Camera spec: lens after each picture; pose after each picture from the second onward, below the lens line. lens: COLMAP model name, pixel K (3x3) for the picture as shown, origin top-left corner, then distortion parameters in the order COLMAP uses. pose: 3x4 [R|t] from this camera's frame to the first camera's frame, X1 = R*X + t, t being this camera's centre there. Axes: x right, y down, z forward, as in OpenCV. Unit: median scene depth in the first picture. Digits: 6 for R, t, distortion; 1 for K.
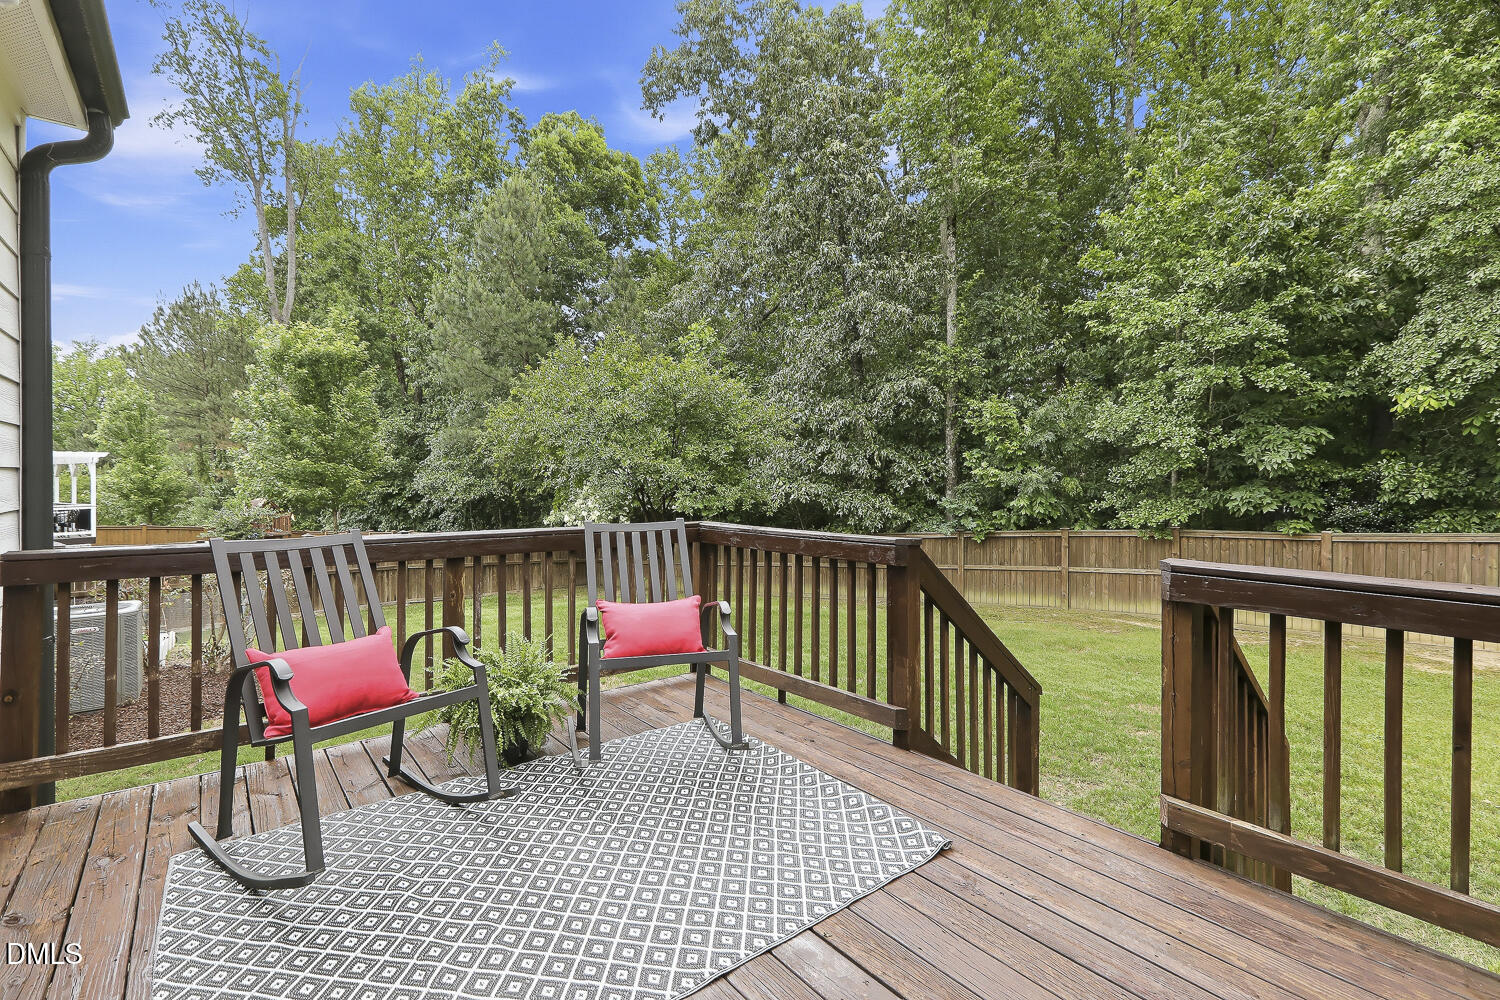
lens RADIAL K [[701.8, 0, 754.4], [0, 701.8, 476.4], [0, 0, 1]] dist [0.002069, 0.000597]
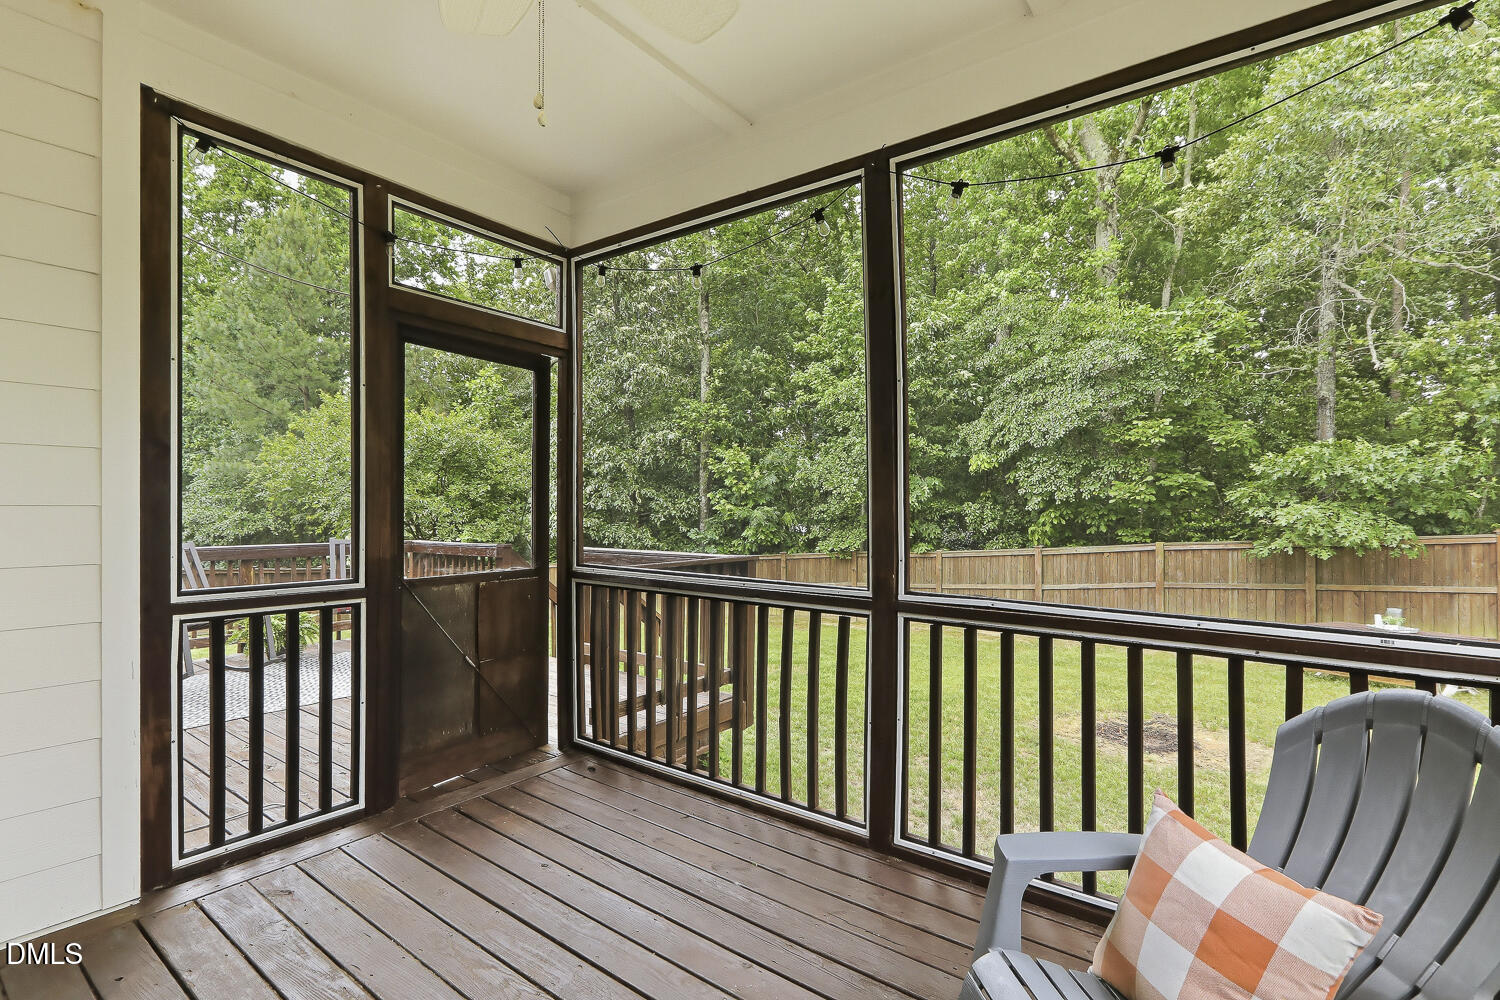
lens RADIAL K [[712.1, 0, 754.2], [0, 712.1, 513.2], [0, 0, 1]] dist [0.002702, 0.000505]
pose [[0.970489, 0.000342, 0.241143, 0.083934], [-0.000732, 0.999999, 0.001528, 0.001183], [-0.241142, -0.001660, 0.970488, -0.234219]]
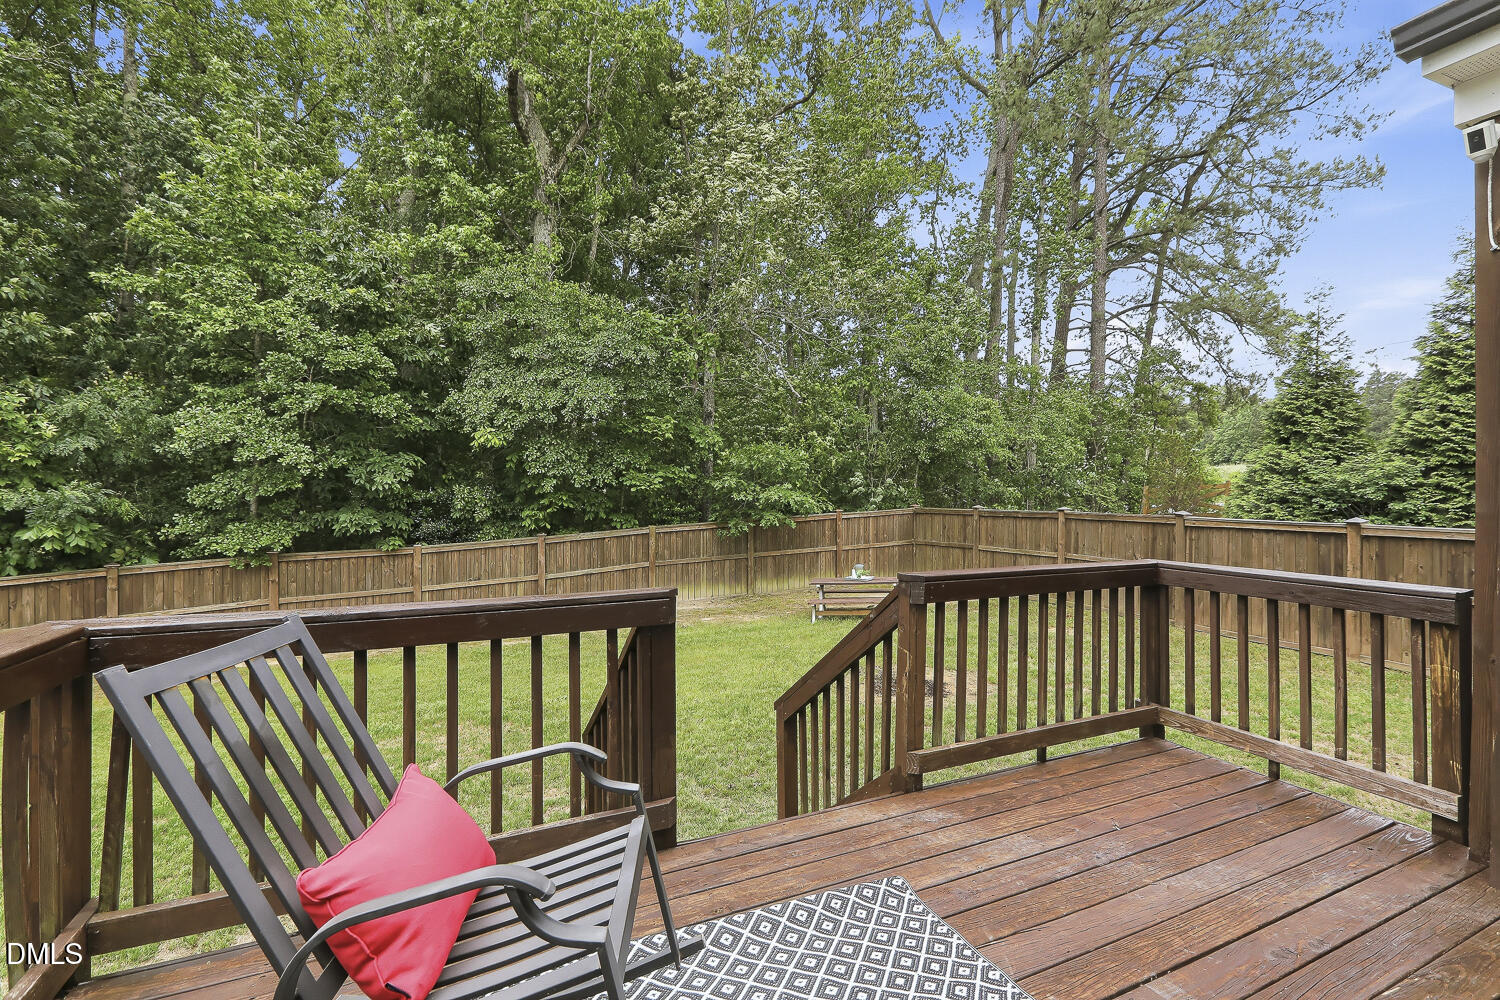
lens RADIAL K [[695.2, 0, 745.6], [0, 695.2, 492.9], [0, 0, 1]] dist [-0.004891, 0.000283]
pose [[0.216061, 0.008063, 0.976346, -0.137715], [-0.004171, 0.999964, -0.007335, -0.000855], [-0.976371, -0.002487, 0.216087, 0.181737]]
